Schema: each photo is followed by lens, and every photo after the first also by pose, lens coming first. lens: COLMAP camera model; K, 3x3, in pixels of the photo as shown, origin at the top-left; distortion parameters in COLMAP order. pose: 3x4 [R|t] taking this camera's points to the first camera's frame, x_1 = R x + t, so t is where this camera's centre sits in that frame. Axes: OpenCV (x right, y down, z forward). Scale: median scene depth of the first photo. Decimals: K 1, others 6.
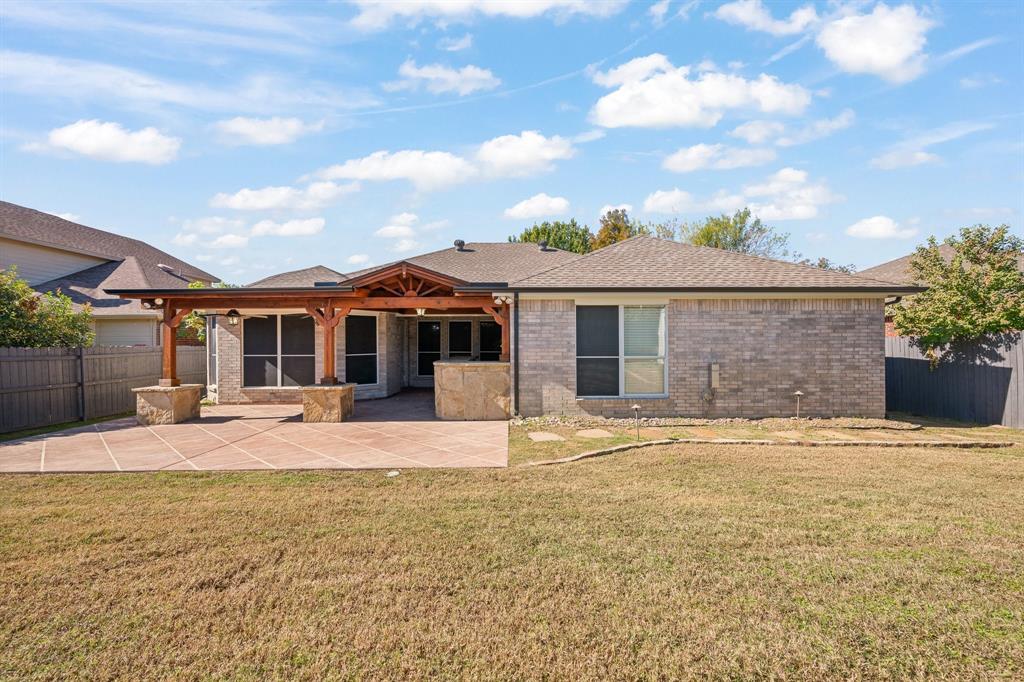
lens RADIAL K [[447.5, 0, 512.0], [0, 447.5, 341.0], [0, 0, 1]] dist [0.000954, 0.000201]
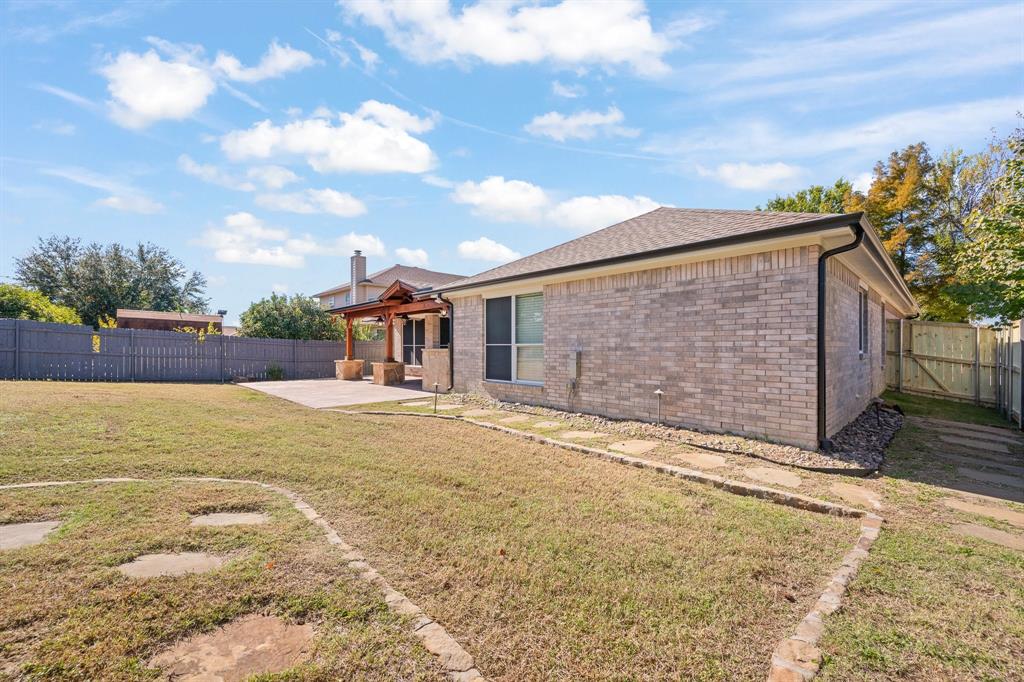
lens RADIAL K [[447.5, 0, 512.0], [0, 447.5, 341.0], [0, 0, 1]] dist [0.000954, 0.000201]
pose [[0.634759, -0.007345, -0.772676, 1.049052], [0.015008, 0.999883, 0.002824, 0.024210], [0.772565, -0.013389, 0.634795, 0.324461]]
